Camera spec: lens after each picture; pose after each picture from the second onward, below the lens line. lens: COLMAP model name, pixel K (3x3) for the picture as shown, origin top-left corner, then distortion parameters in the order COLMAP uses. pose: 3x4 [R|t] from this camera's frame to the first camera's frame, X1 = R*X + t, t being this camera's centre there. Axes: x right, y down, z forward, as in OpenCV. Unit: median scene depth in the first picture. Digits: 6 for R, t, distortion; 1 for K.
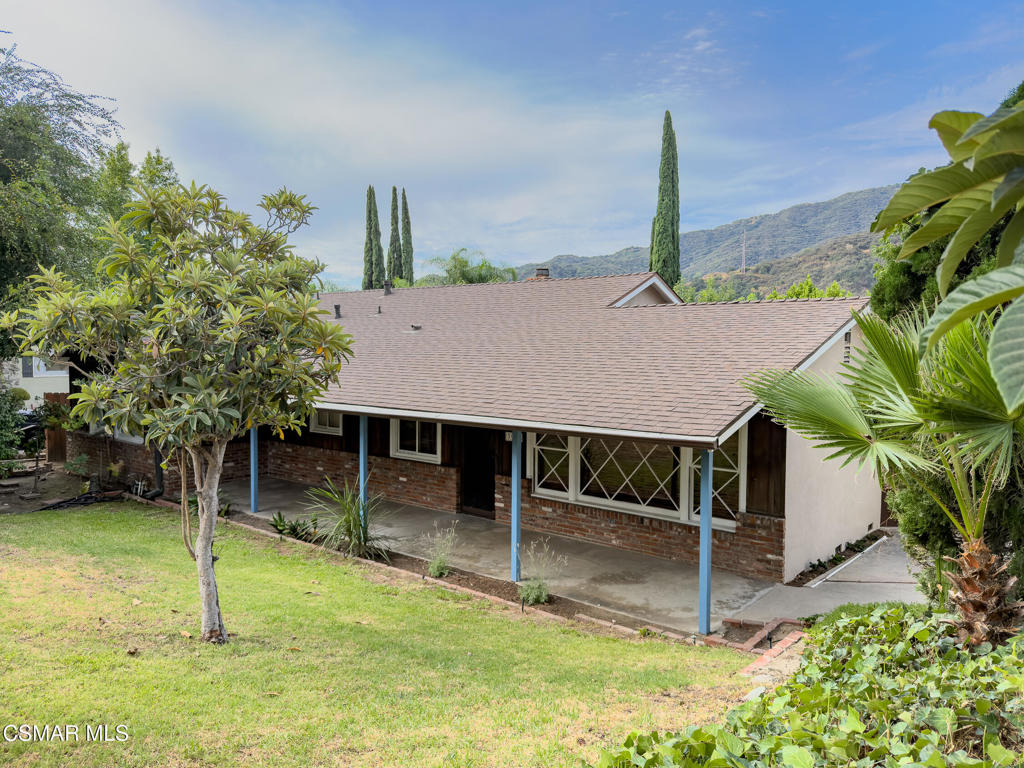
lens RADIAL K [[735.6, 0, 512.0], [0, 735.6, 384.0], [0, 0, 1]] dist [0.134424, -0.180508]
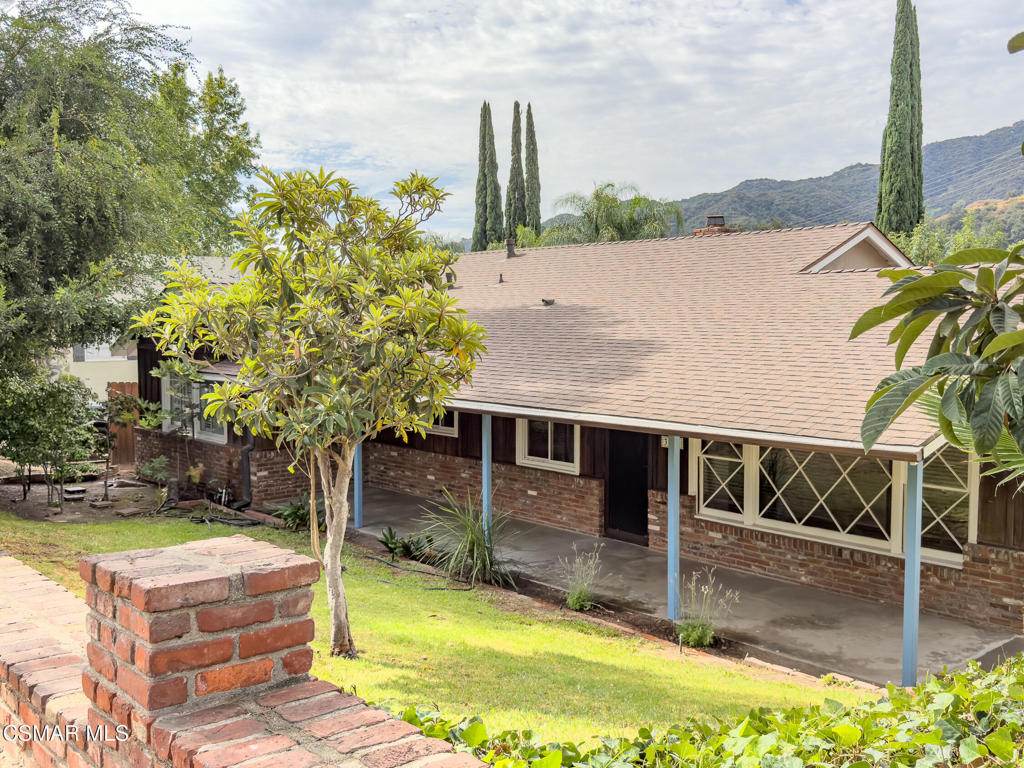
lens RADIAL K [[1030.2, 0, 504.6], [0, 1030.2, 384.8], [0, 0, 1]] dist [0.173354, -0.350576]
pose [[0.986377, 0.002403, -0.164481, 0.008153], [0.000671, 0.999826, 0.018630, -0.011287], [0.164497, -0.018487, 0.986204, -0.129482]]
